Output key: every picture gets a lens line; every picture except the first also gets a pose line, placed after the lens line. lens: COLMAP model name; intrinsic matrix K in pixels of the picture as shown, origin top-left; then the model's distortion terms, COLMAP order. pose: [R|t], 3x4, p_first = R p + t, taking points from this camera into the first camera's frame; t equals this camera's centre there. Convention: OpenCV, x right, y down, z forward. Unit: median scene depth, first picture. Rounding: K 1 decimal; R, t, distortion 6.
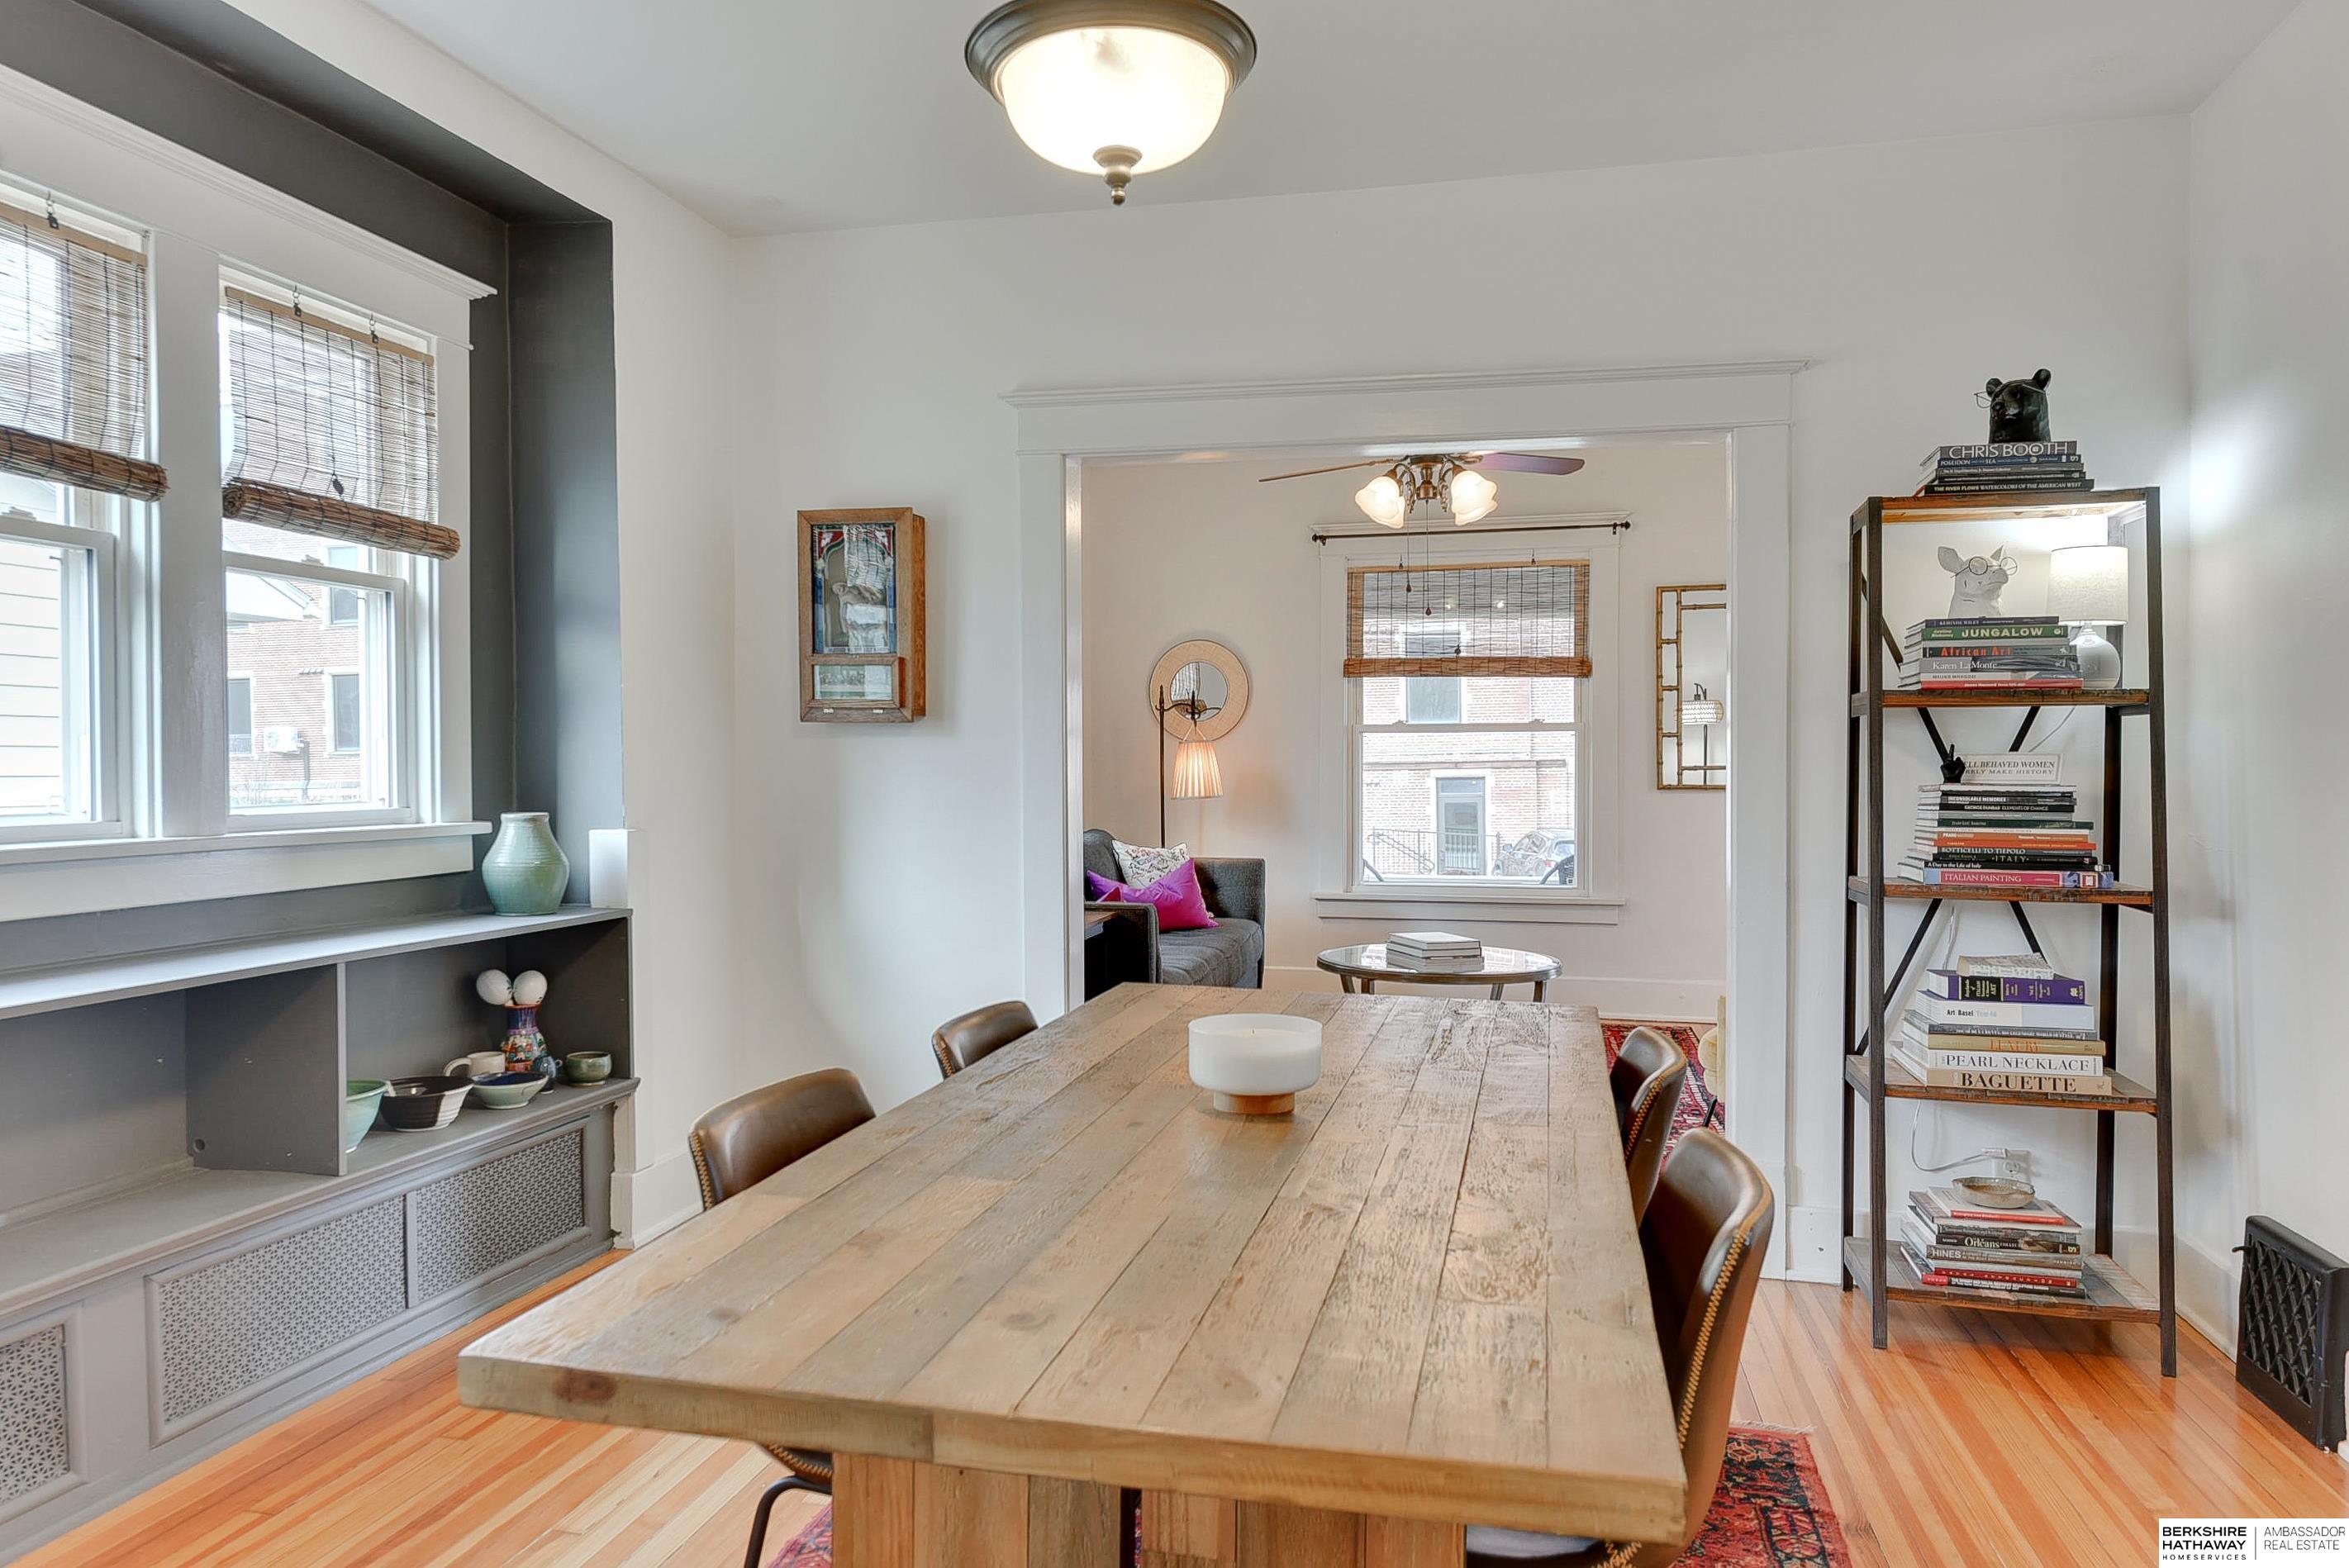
lens RADIAL K [[1516.1, 0, 1163.5], [0, 1516.1, 800.7], [0, 0, 1]] dist [0.007070, -0.003694]
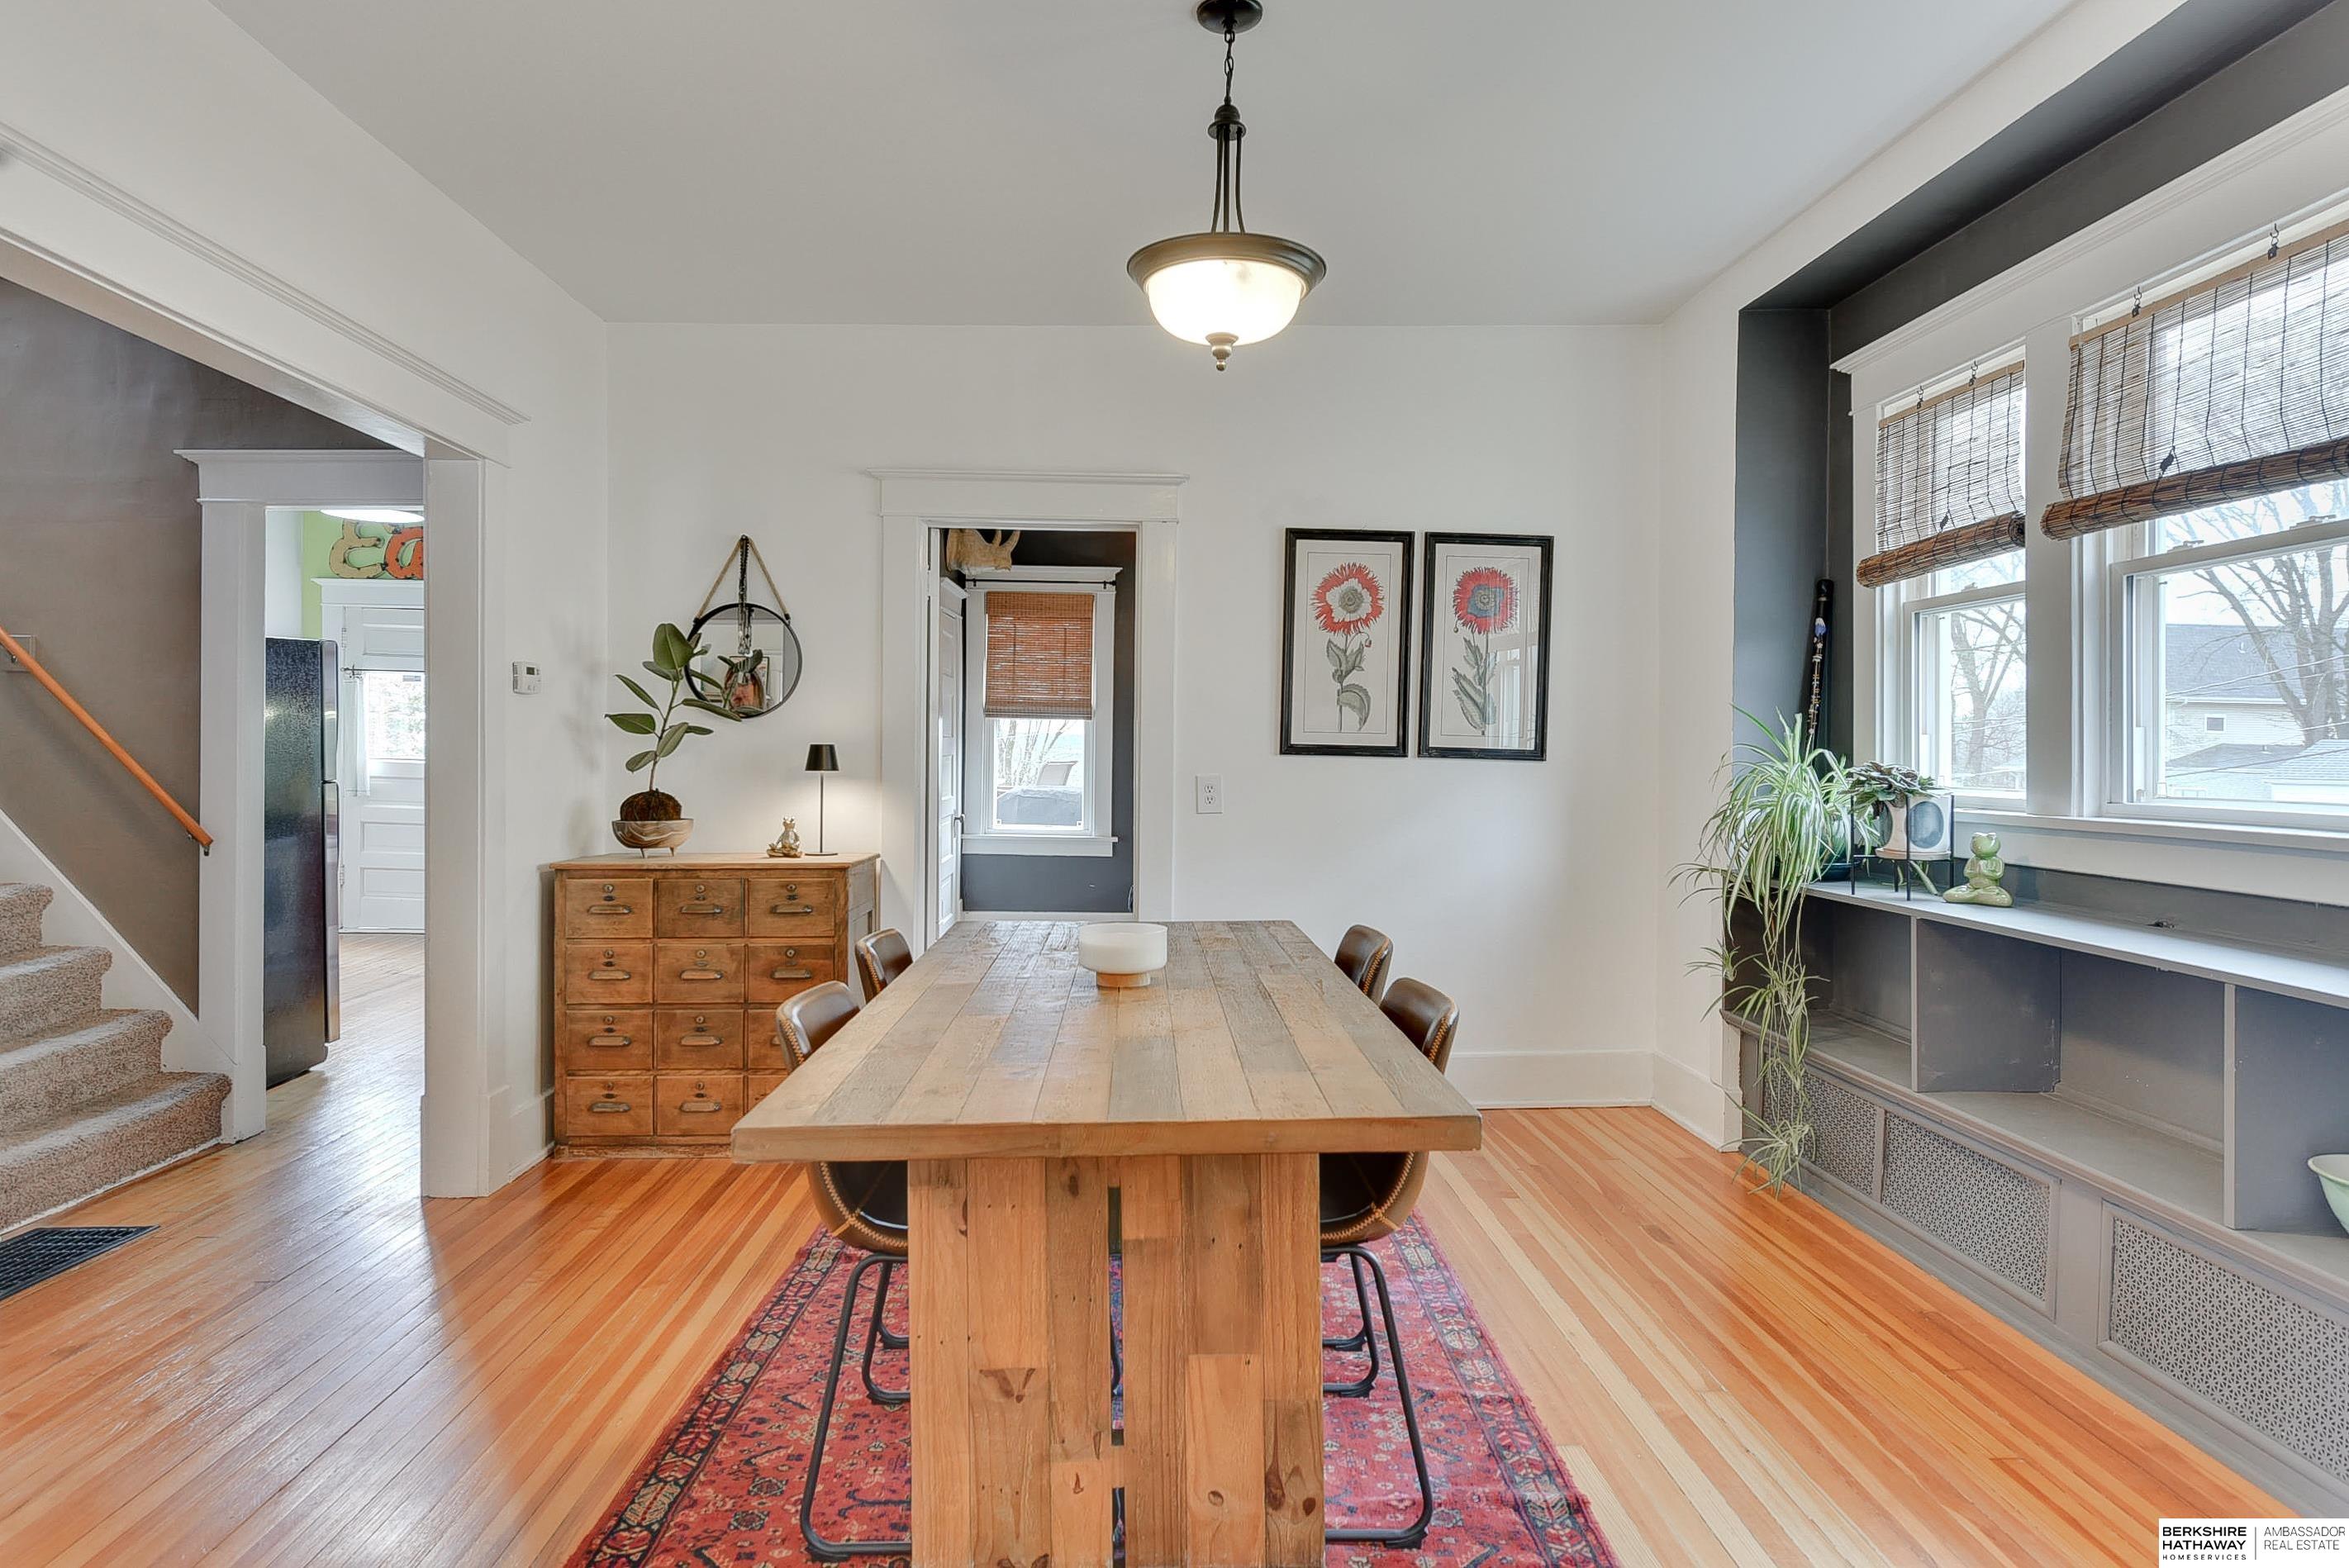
lens RADIAL K [[1284.6, 0, 1153.5], [0, 1284.6, 757.3], [0, 0, 1]] dist [-0.007520, -0.003352]
pose [[-0.967151, 0.002641, -0.254188, 0.095765], [-0.005290, 0.999520, 0.030513, -0.016825], [0.254147, 0.030856, -0.966673, 0.608597]]
